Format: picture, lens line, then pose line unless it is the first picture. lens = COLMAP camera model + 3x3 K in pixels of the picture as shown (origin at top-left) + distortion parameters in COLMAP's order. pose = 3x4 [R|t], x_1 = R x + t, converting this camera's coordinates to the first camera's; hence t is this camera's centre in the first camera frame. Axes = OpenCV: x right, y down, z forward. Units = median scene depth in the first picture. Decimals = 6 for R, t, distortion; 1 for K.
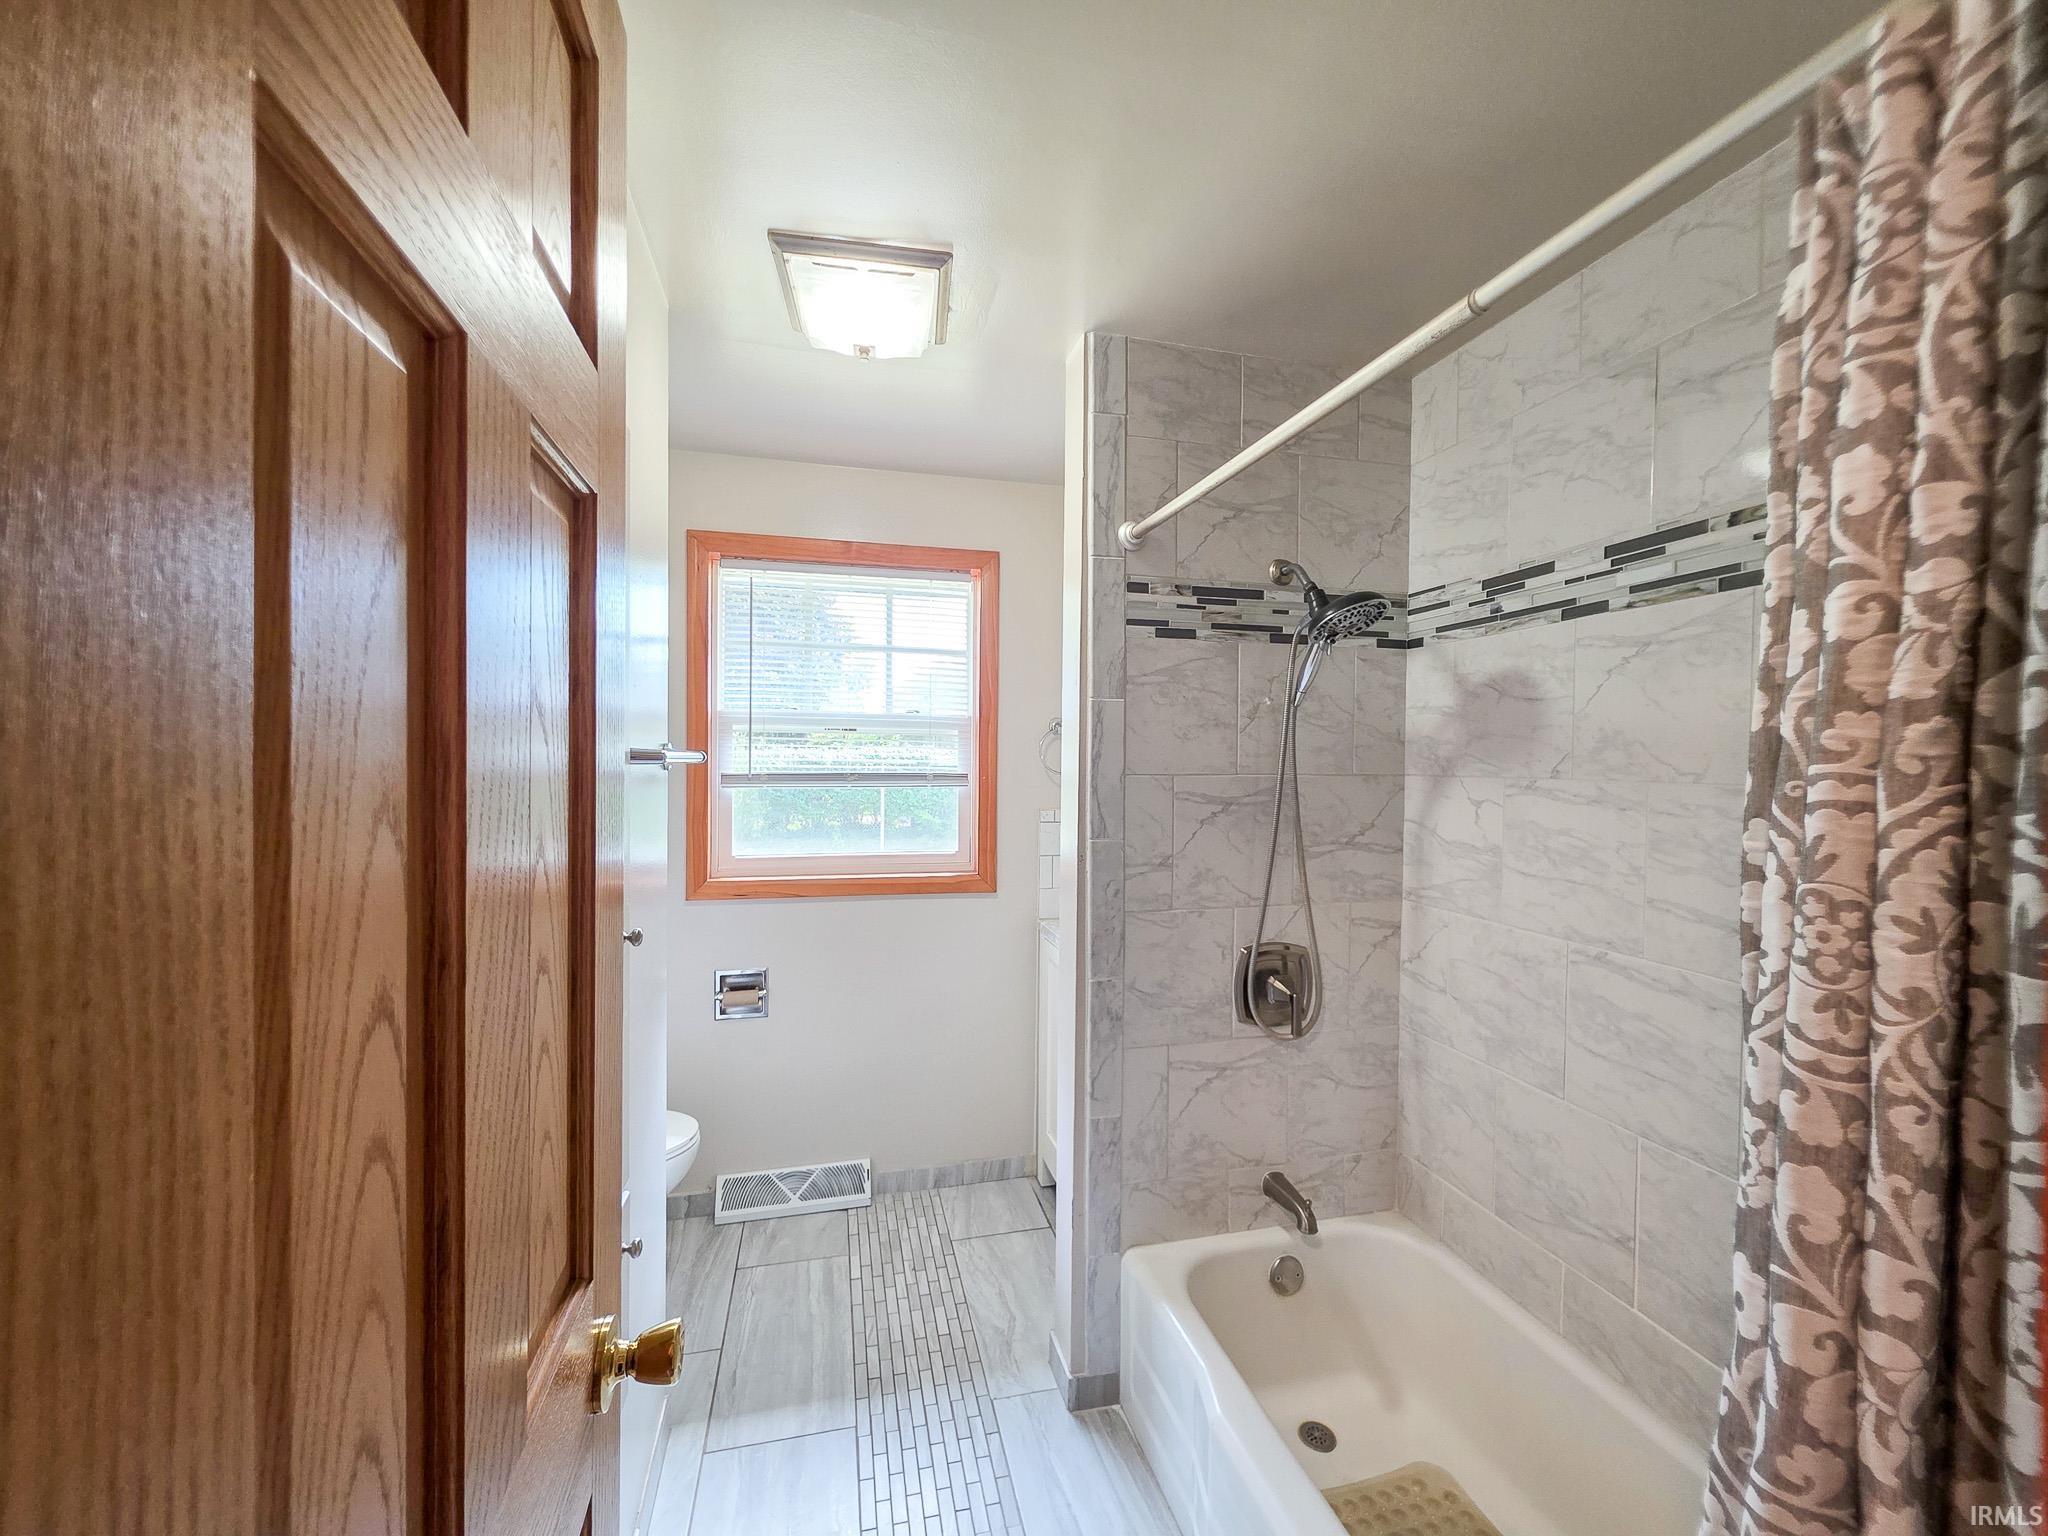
lens RADIAL K [[817.7, 0, 1026.6], [0, 817.7, 768.2], [0, 0, 1]] dist [-0.003490, -0.000218]
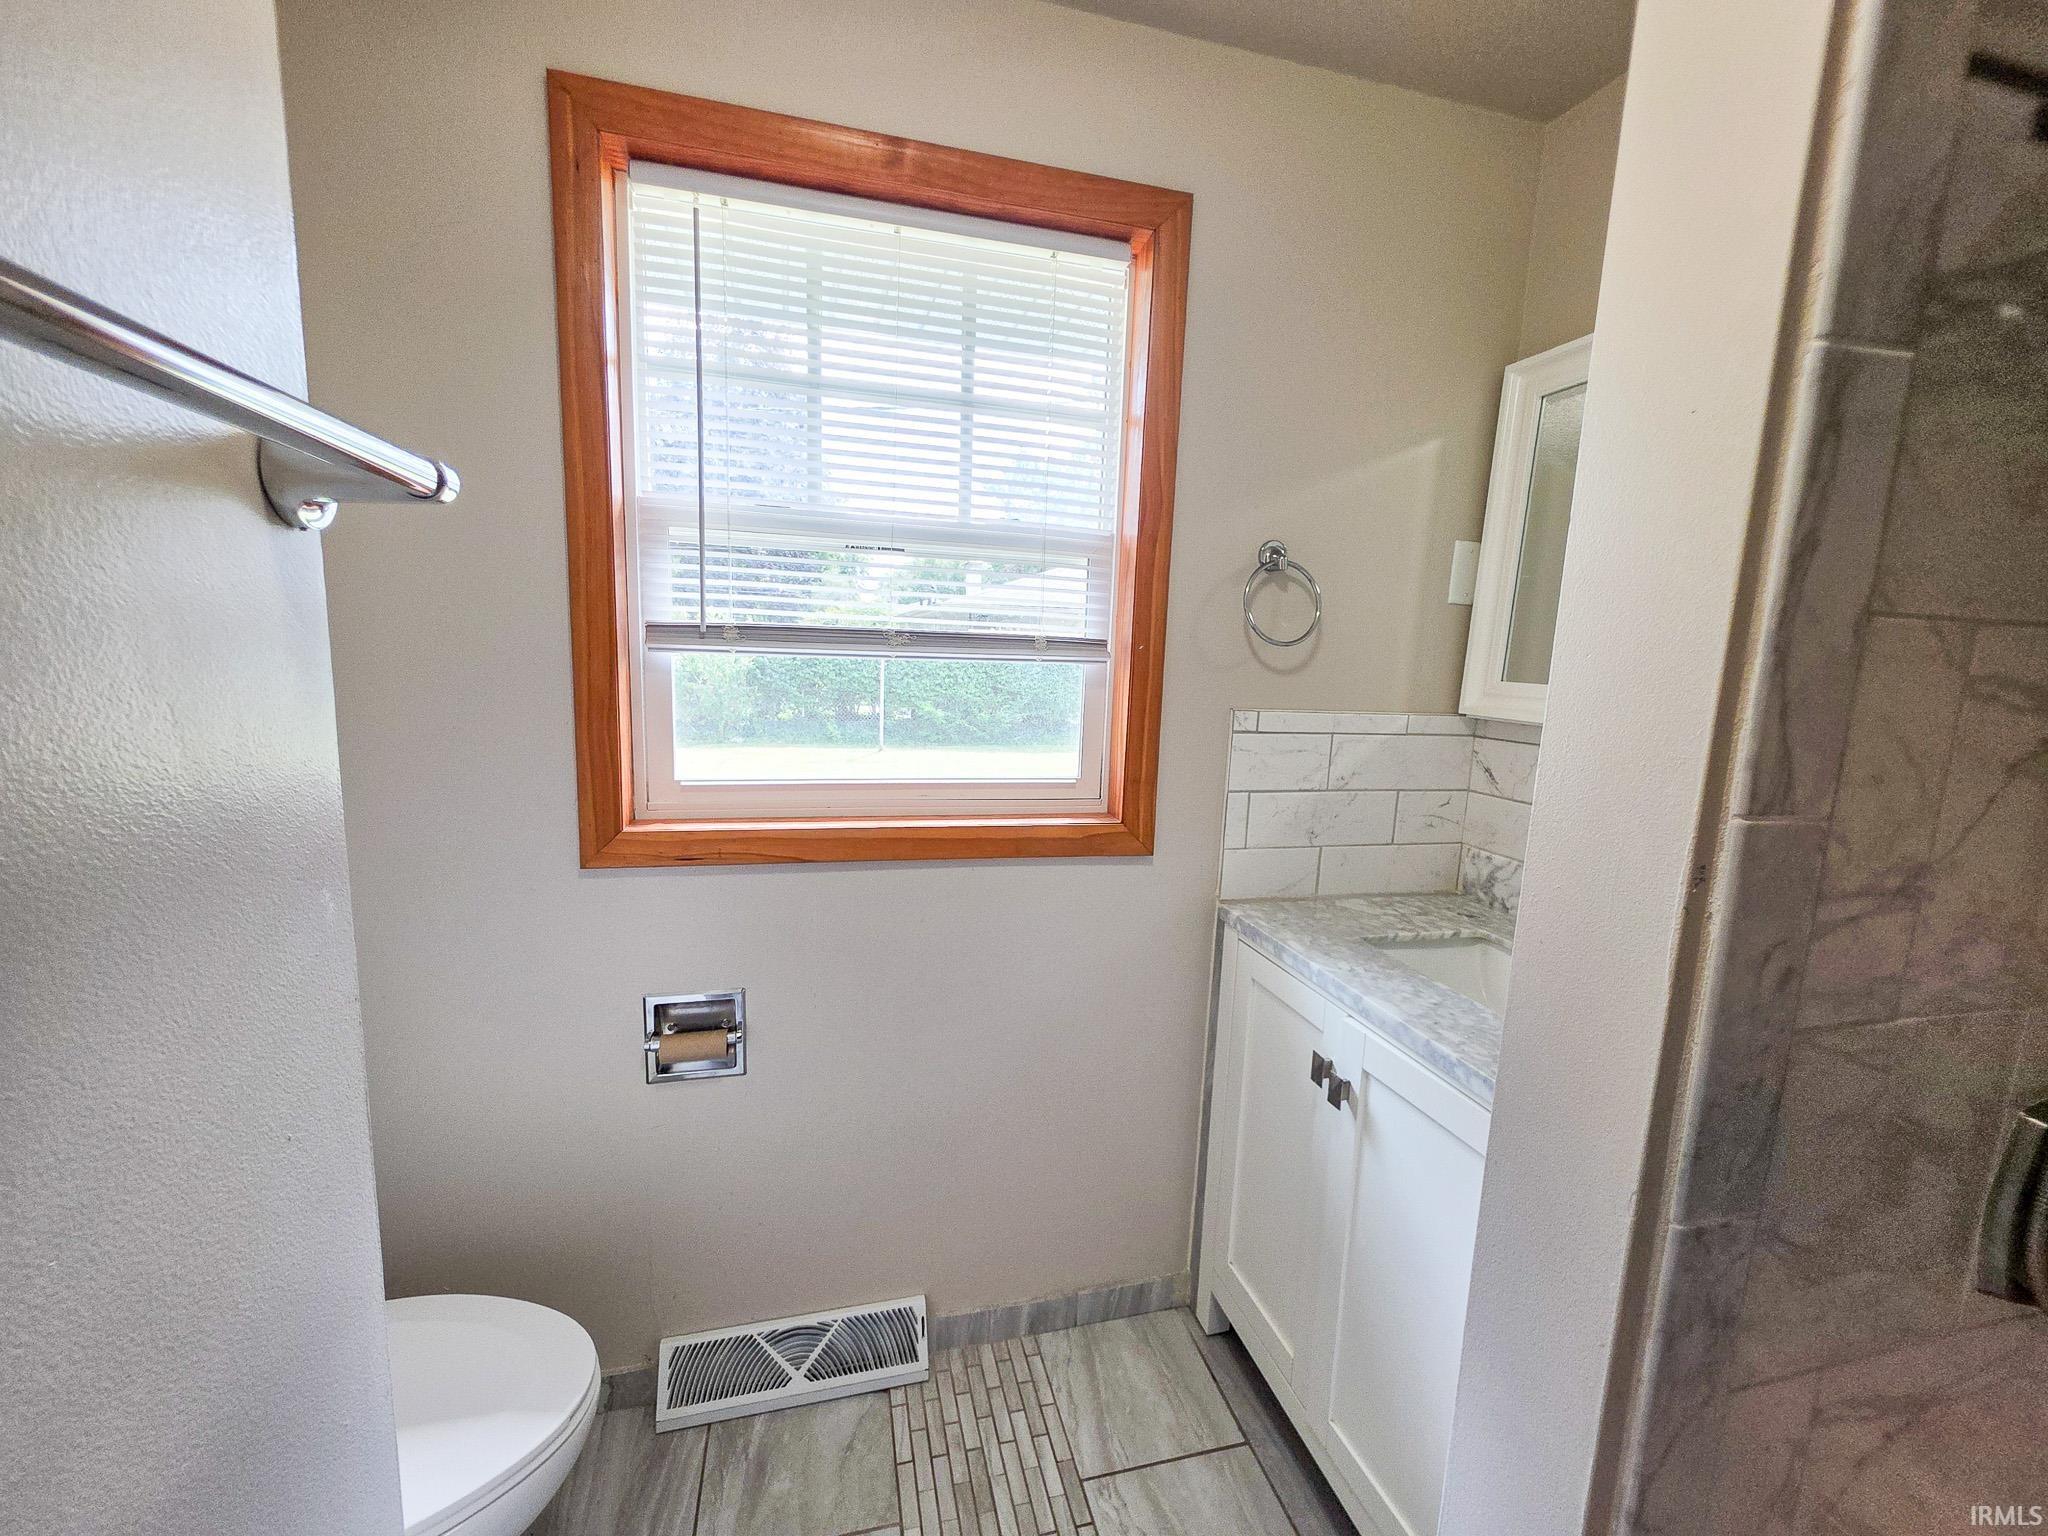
lens RADIAL K [[811.2, 0, 1019.1], [0, 811.2, 770.3], [0, 0, 1]] dist [0.001908, -0.000684]
pose [[0.999618, 0.027116, 0.005353, -0.142071], [-0.027587, 0.990744, 0.132914, 0.024610], [-0.001699, -0.133011, 0.991113, 0.486913]]
